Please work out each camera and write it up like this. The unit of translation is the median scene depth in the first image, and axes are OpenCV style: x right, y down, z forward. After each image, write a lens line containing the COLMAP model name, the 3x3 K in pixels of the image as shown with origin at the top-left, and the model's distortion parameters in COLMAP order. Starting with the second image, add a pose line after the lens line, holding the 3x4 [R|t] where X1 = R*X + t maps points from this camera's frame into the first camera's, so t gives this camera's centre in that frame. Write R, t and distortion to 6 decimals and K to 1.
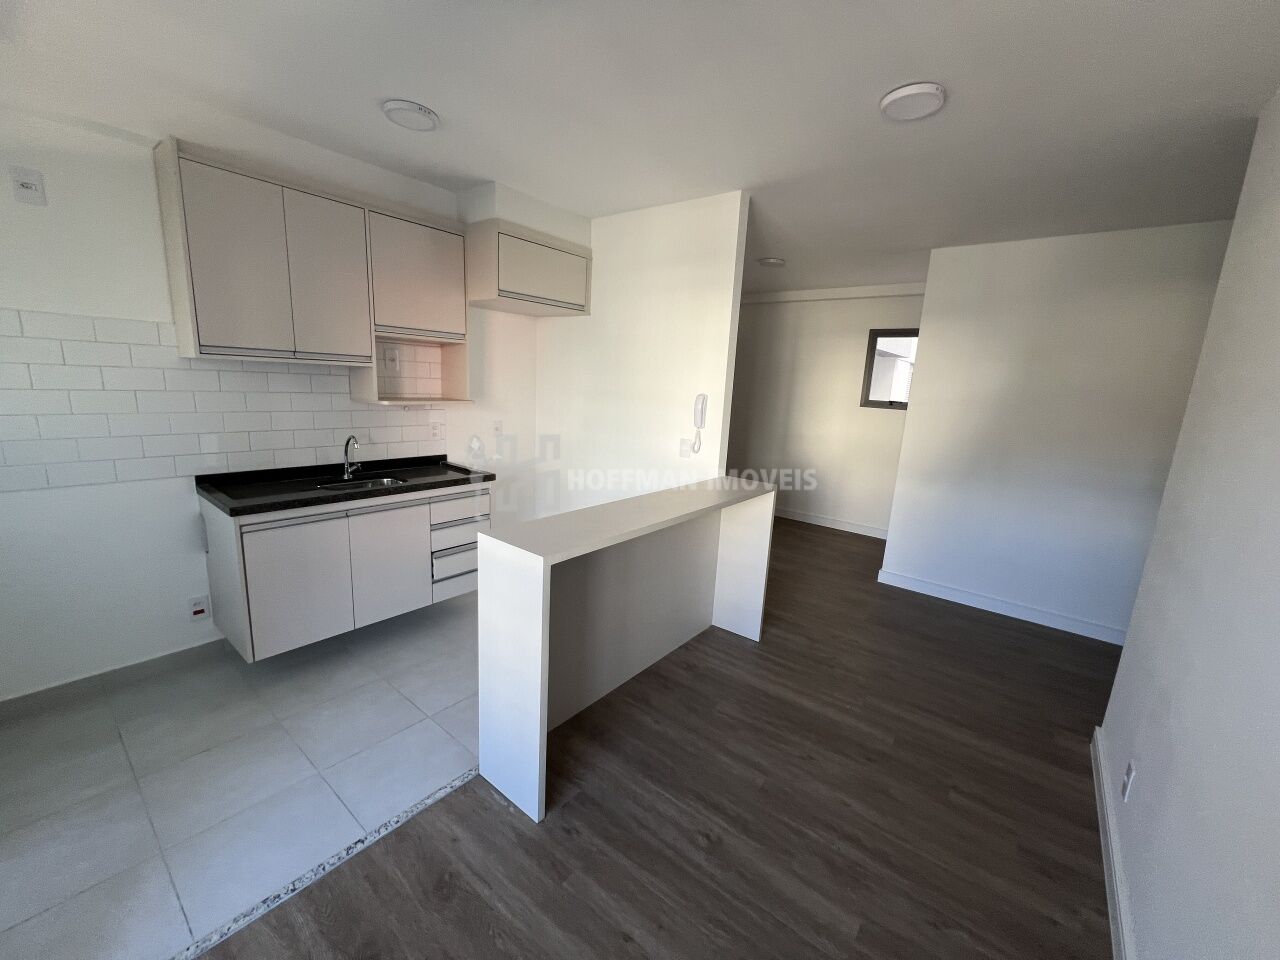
lens RADIAL K [[512.8, 0, 640.0], [0, 512.8, 480.0], [0, 0, 1]] dist [0.000734, -0.000279]
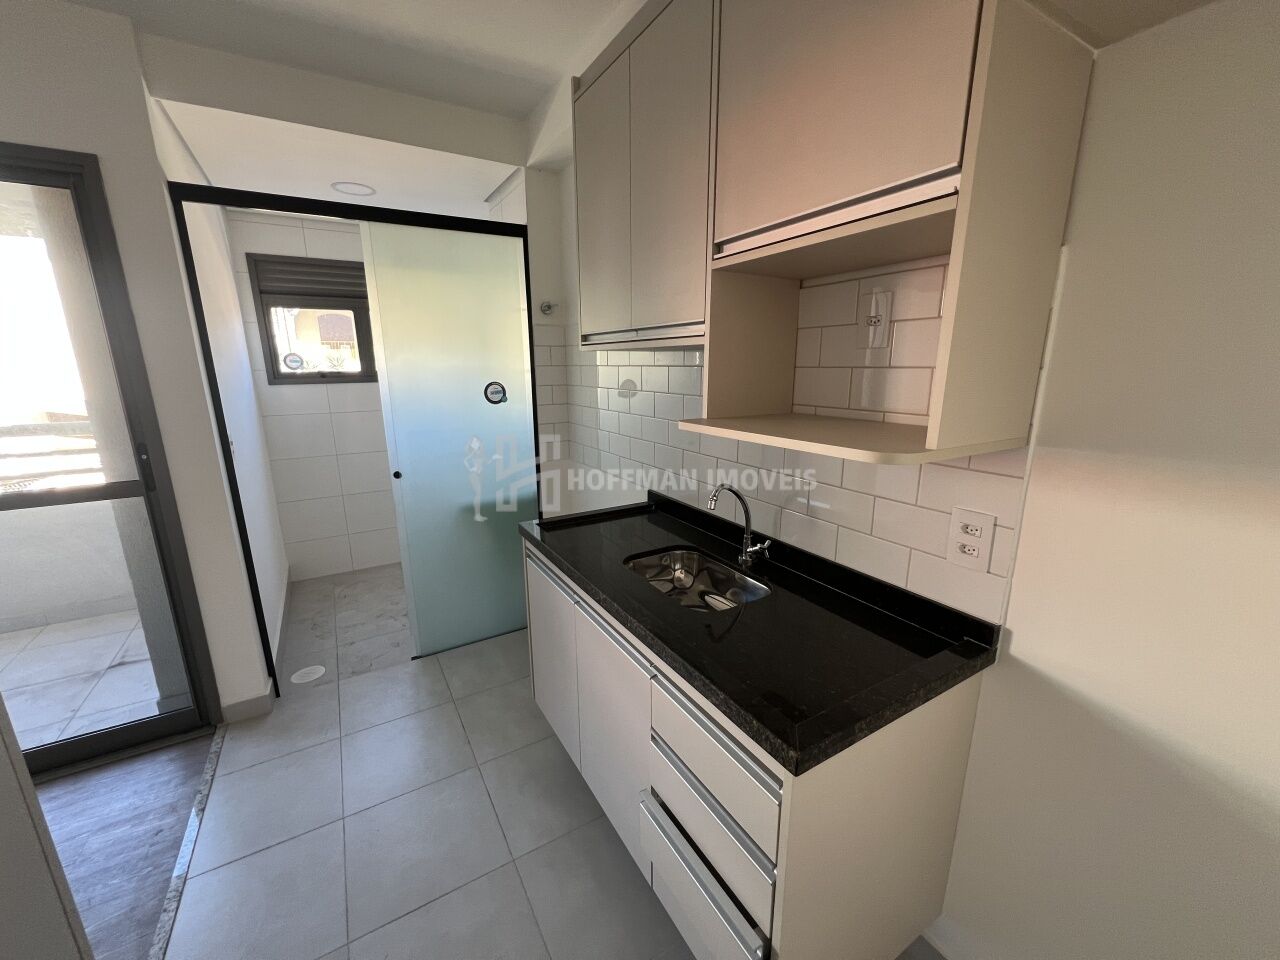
lens RADIAL K [[512.8, 0, 640.0], [0, 512.8, 480.0], [0, 0, 1]] dist [0.000734, -0.000279]
pose [[-0.344032, 0.167076, -0.923974, -0.063956], [-0.192041, 0.950720, 0.243417, -0.207237], [0.919109, 0.261184, -0.294993, 1.121021]]
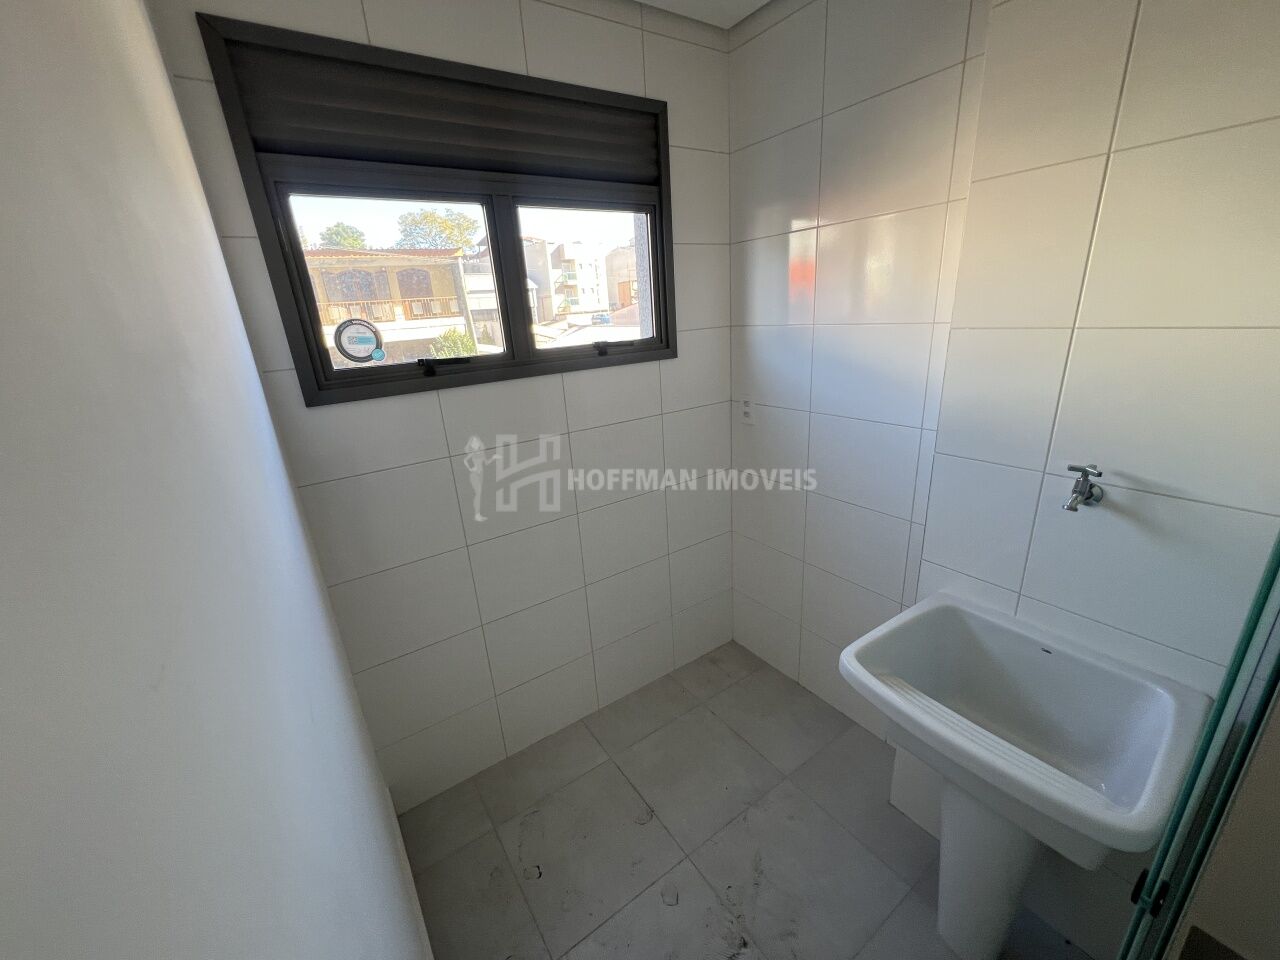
lens RADIAL K [[512.8, 0, 640.0], [0, 512.8, 480.0], [0, 0, 1]] dist [0.000734, -0.000279]
pose [[-0.294800, 0.277852, -0.914271, -0.567830], [-0.140493, 0.933790, 0.329085, -0.090713], [0.945174, 0.225463, -0.236245, 0.303250]]
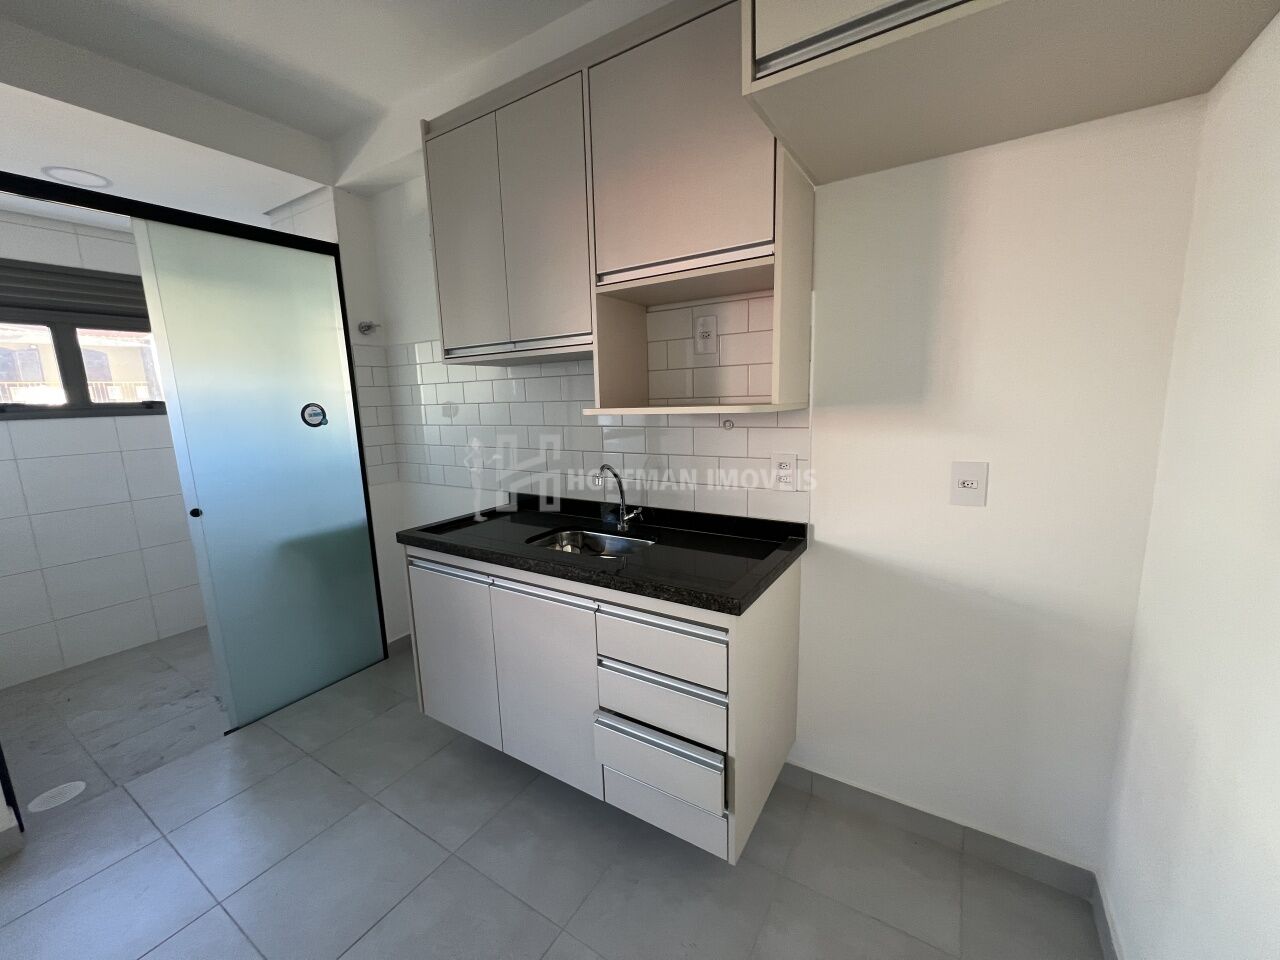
lens RADIAL K [[512.8, 0, 640.0], [0, 512.8, 480.0], [0, 0, 1]] dist [0.000734, -0.000279]
pose [[0.117610, 0.112465, -0.986671, 0.075882], [-0.157205, 0.983146, 0.093325, -0.139336], [0.980538, 0.144134, 0.133308, 1.003187]]
